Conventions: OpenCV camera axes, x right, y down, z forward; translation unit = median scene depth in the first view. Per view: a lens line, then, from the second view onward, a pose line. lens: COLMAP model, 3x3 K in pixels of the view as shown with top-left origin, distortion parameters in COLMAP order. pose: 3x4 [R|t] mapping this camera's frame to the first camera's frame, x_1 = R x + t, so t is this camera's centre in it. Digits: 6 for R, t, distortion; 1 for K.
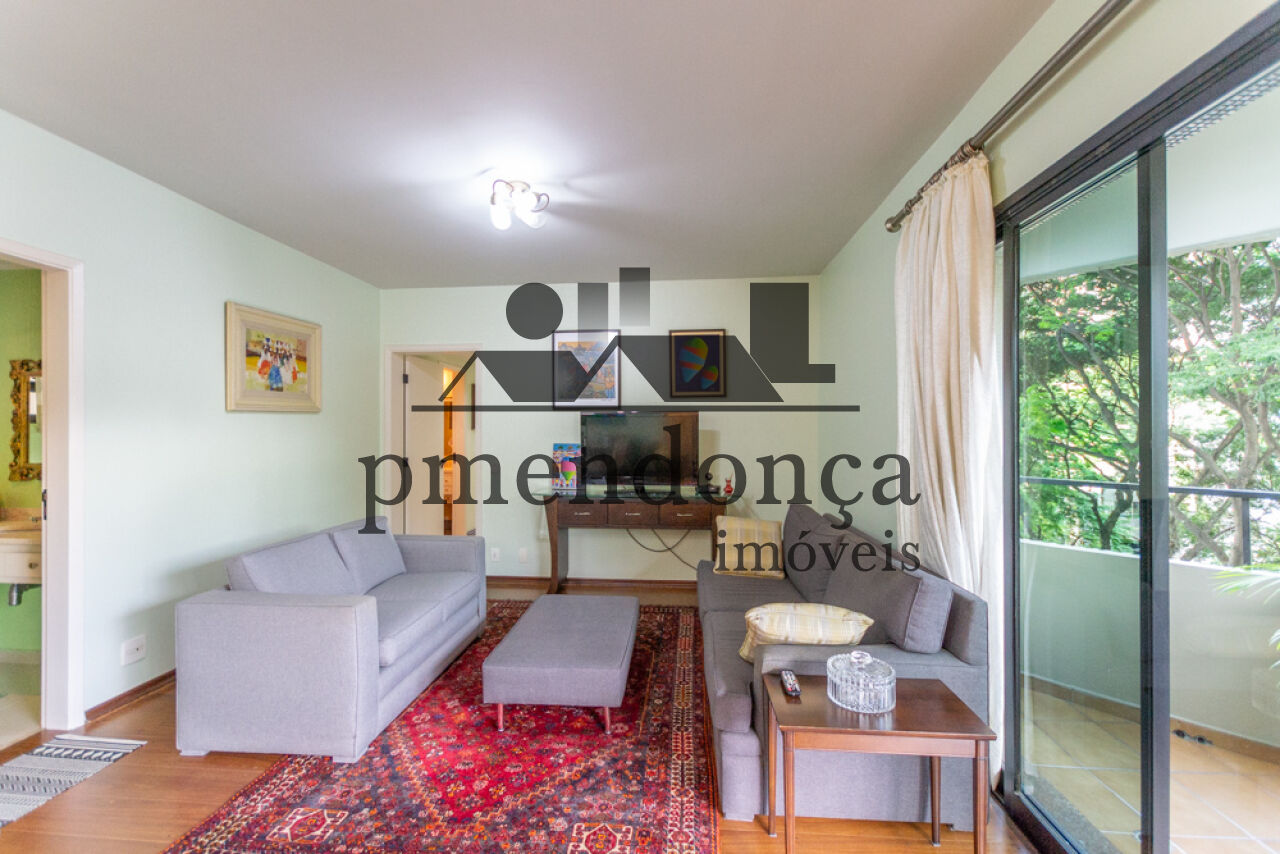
lens RADIAL K [[559.9, 0, 654.1], [0, 559.9, 427.2], [0, 0, 1]] dist [0.009008, -0.006361]
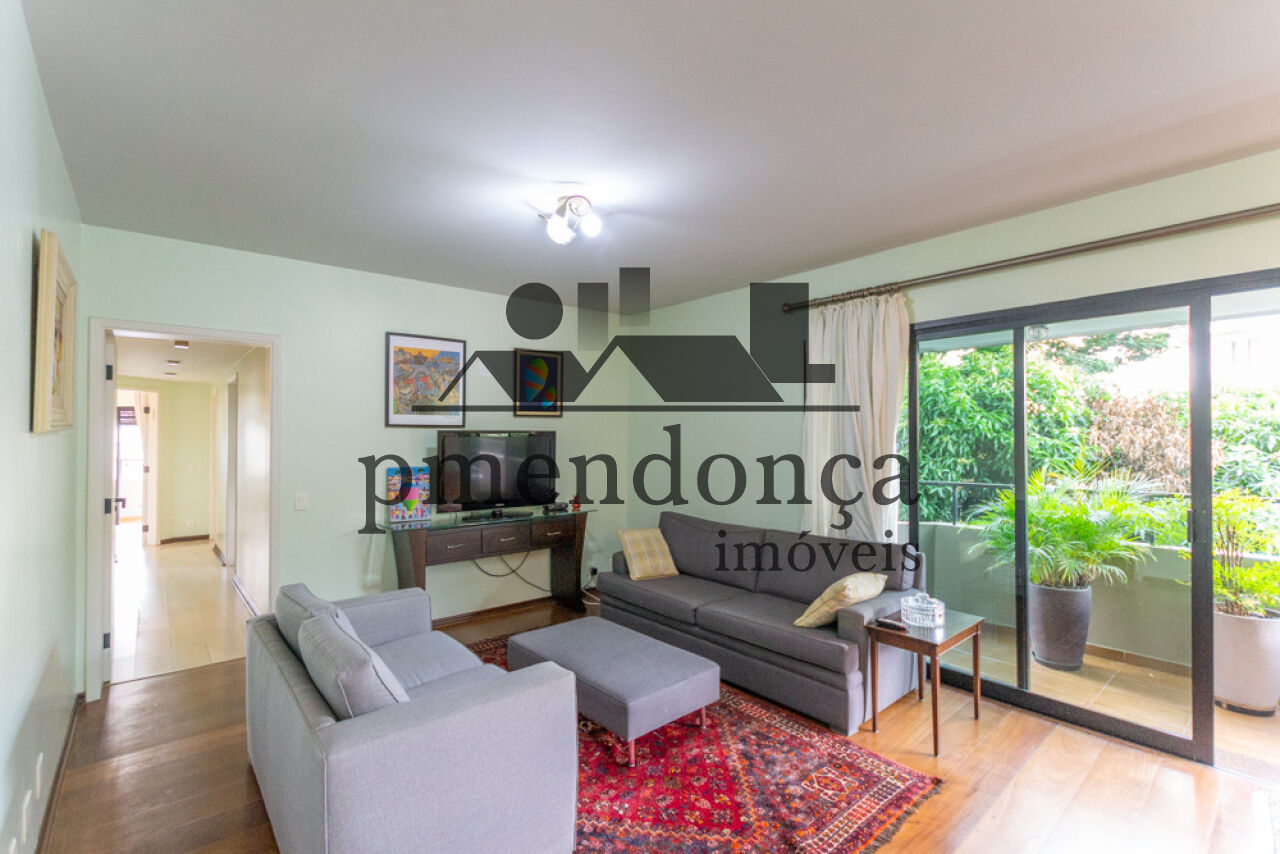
lens RADIAL K [[559.9, 0, 636.2], [0, 559.9, 431.9], [0, 0, 1]] dist [0.009008, -0.006361]
pose [[0.714213, 0.001859, 0.699926, -1.128826], [-0.001191, 0.999998, -0.001440, -0.056942], [-0.699927, 0.000195, 0.714214, 0.335440]]
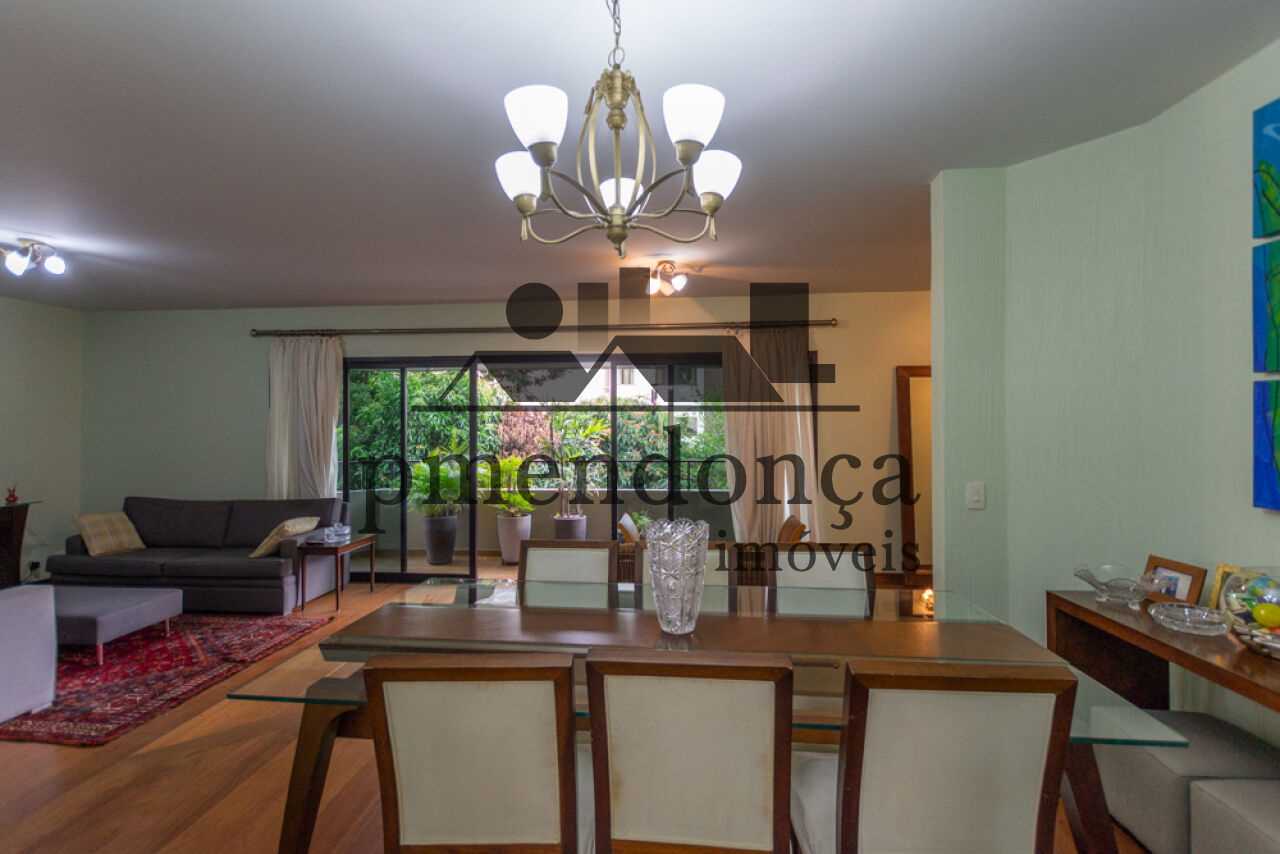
lens RADIAL K [[559.9, 0, 636.8], [0, 559.9, 424.9], [0, 0, 1]] dist [0.009008, -0.006361]
pose [[0.007061, 0.003720, 0.999968, -1.947967], [-0.002491, 0.999990, -0.003703, -0.062759], [-0.999972, -0.002465, 0.007070, -0.402824]]
